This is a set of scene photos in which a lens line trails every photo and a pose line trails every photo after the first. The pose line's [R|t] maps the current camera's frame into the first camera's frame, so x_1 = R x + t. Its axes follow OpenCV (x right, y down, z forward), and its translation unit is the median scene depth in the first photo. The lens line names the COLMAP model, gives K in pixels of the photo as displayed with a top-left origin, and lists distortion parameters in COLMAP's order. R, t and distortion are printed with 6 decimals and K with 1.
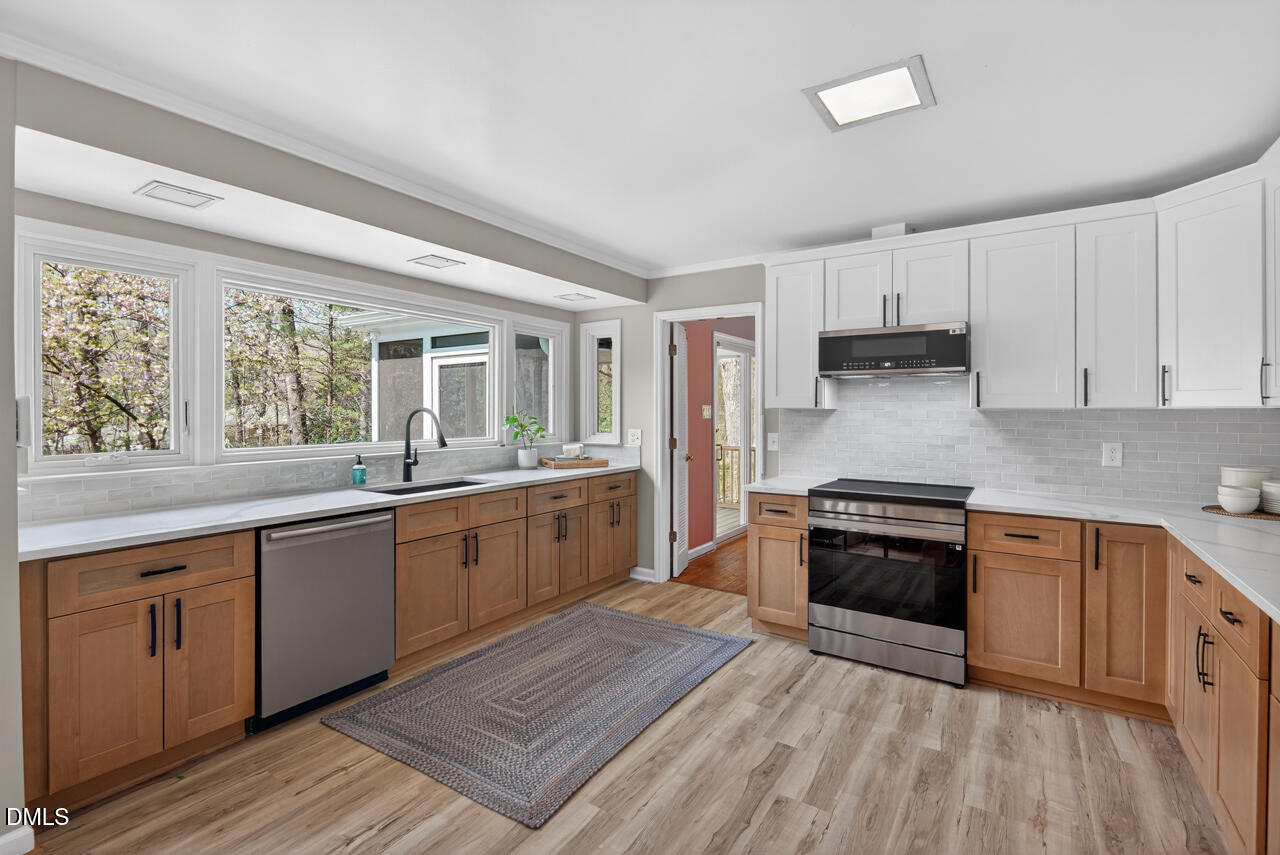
lens RADIAL K [[583.0, 0, 642.5], [0, 583.0, 415.5], [0, 0, 1]] dist [-0.000805, -0.000797]
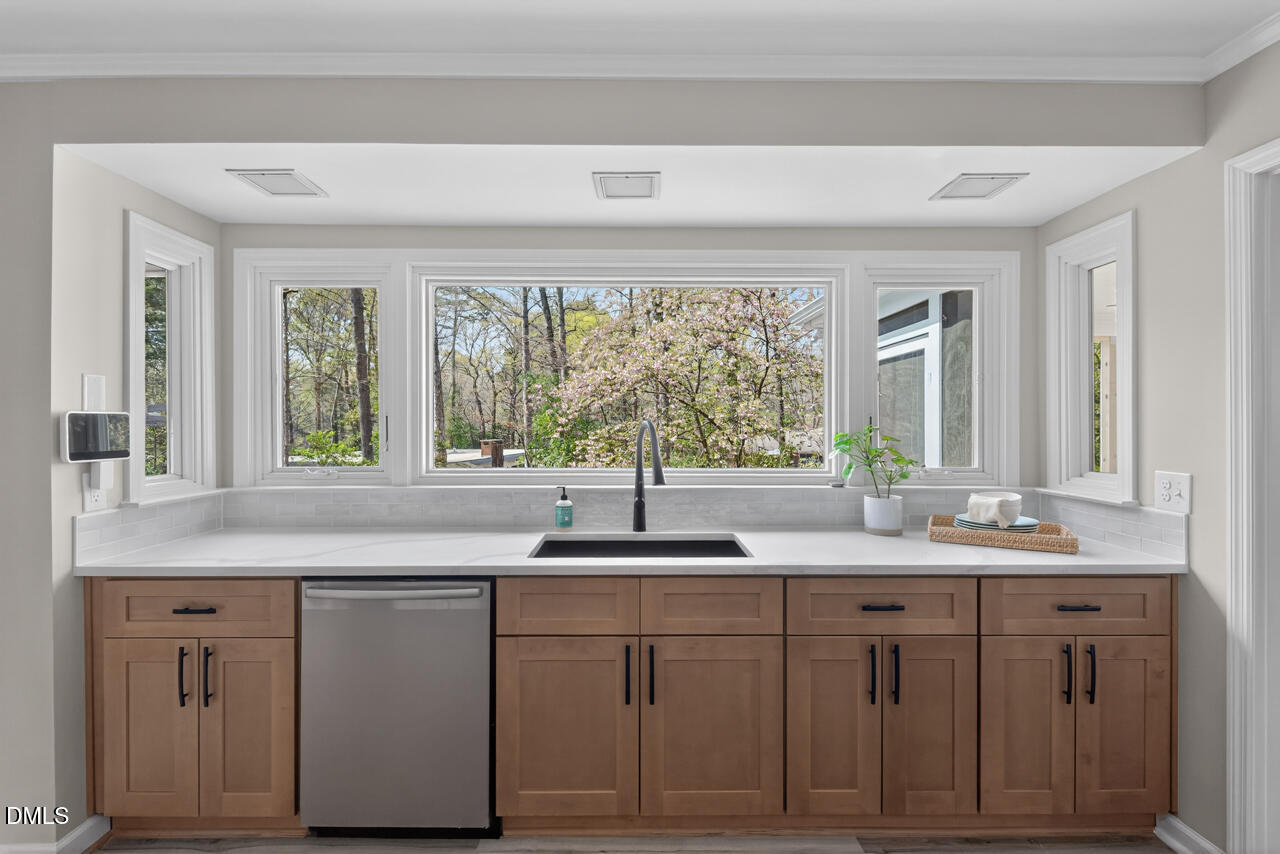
lens RADIAL K [[583.0, 0, 642.7], [0, 583.0, 423.3], [0, 0, 1]] dist [-0.000805, -0.000797]
pose [[0.552935, 0.002347, -0.833221, 0.178306], [-0.006148, 0.999980, -0.001264, -0.010718], [0.833202, 0.005821, 0.552938, 0.707960]]
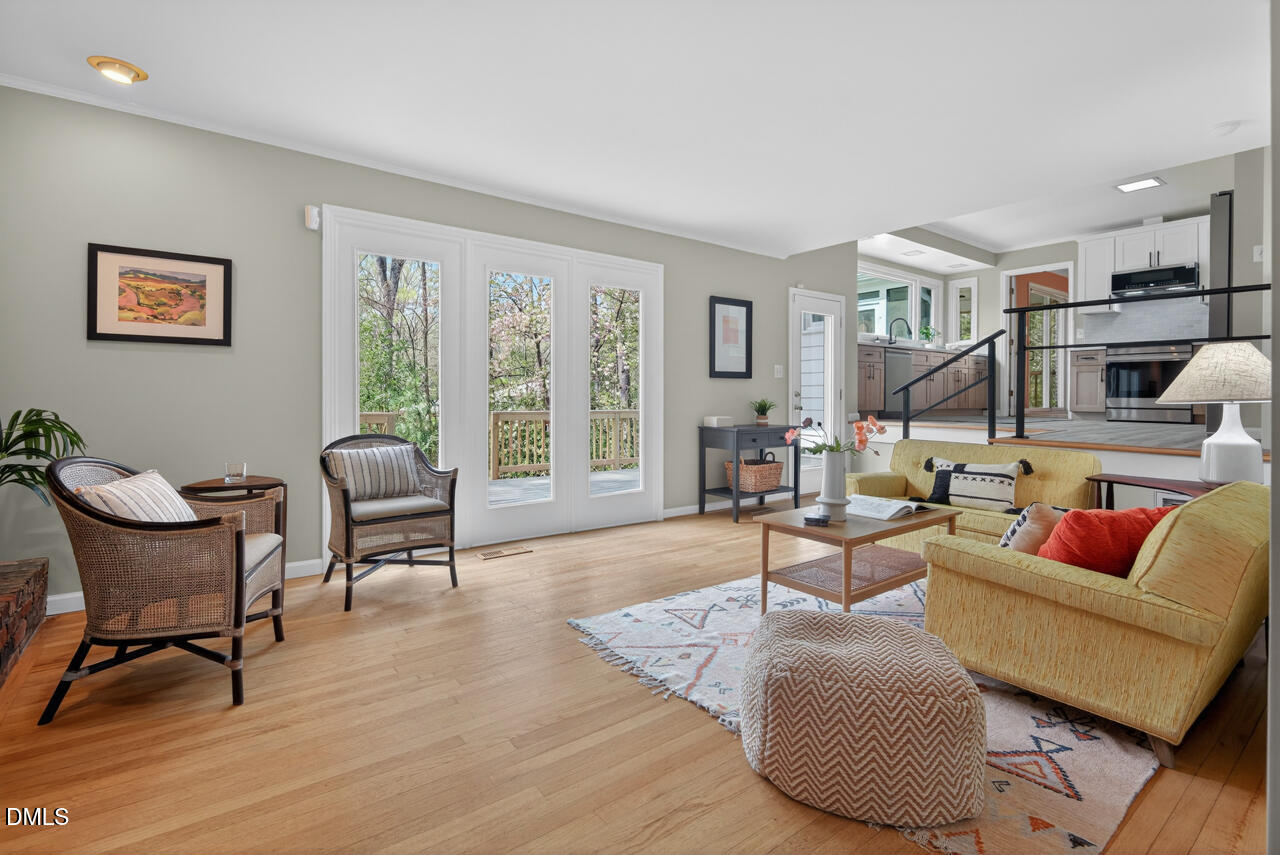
lens RADIAL K [[583.0, 0, 656.5], [0, 583.0, 394.5], [0, 0, 1]] dist [-0.000805, -0.000797]
pose [[0.939181, 0.003169, -0.343408, -0.533841], [-0.004310, 0.999987, -0.002558, 0.319546], [0.343395, 0.003883, 0.939183, -1.584417]]
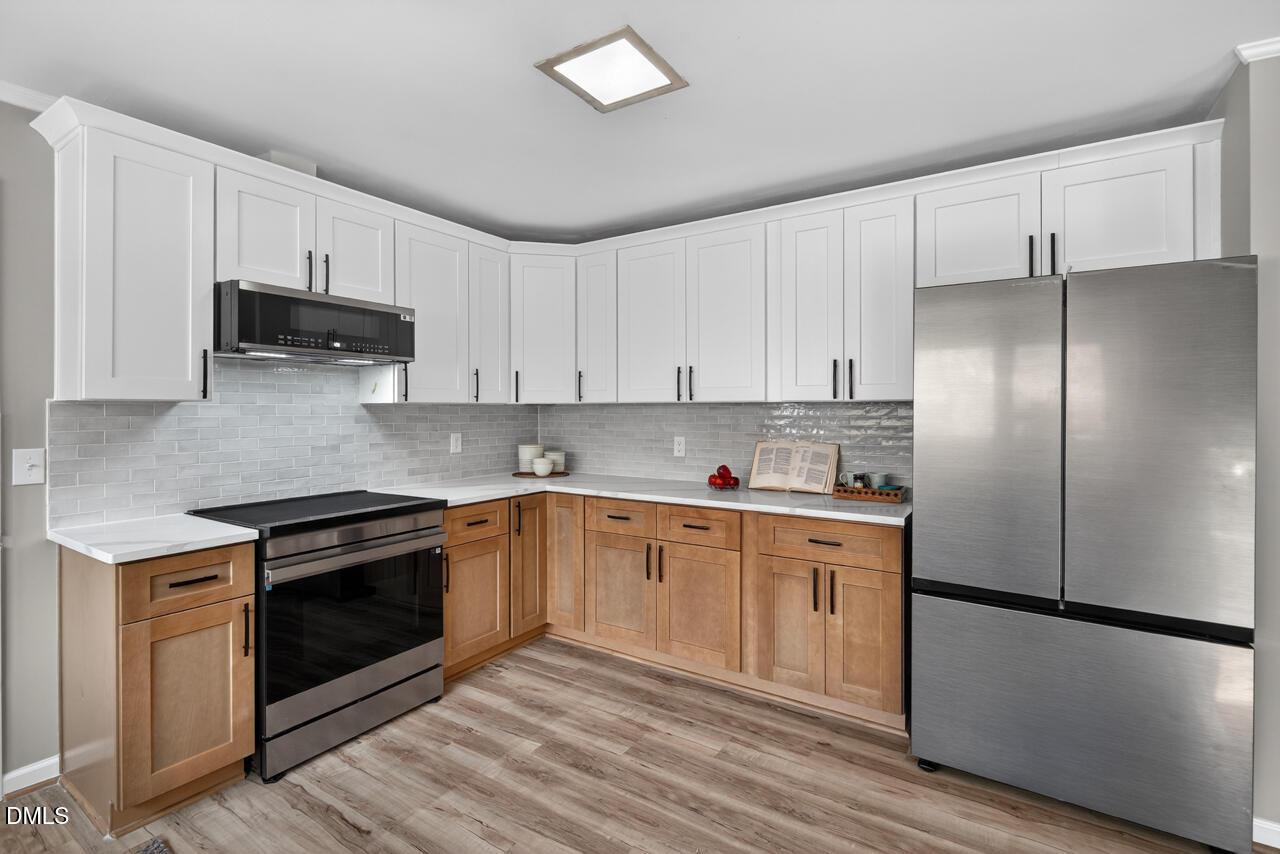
lens RADIAL K [[583.0, 0, 638.7], [0, 583.0, 415.9], [0, 0, 1]] dist [-0.000805, -0.000797]
pose [[0.002981, -0.012520, 0.999917, -0.341982], [0.010711, 0.999865, 0.012487, 0.001755], [-0.999938, 0.010673, 0.003115, 0.589195]]
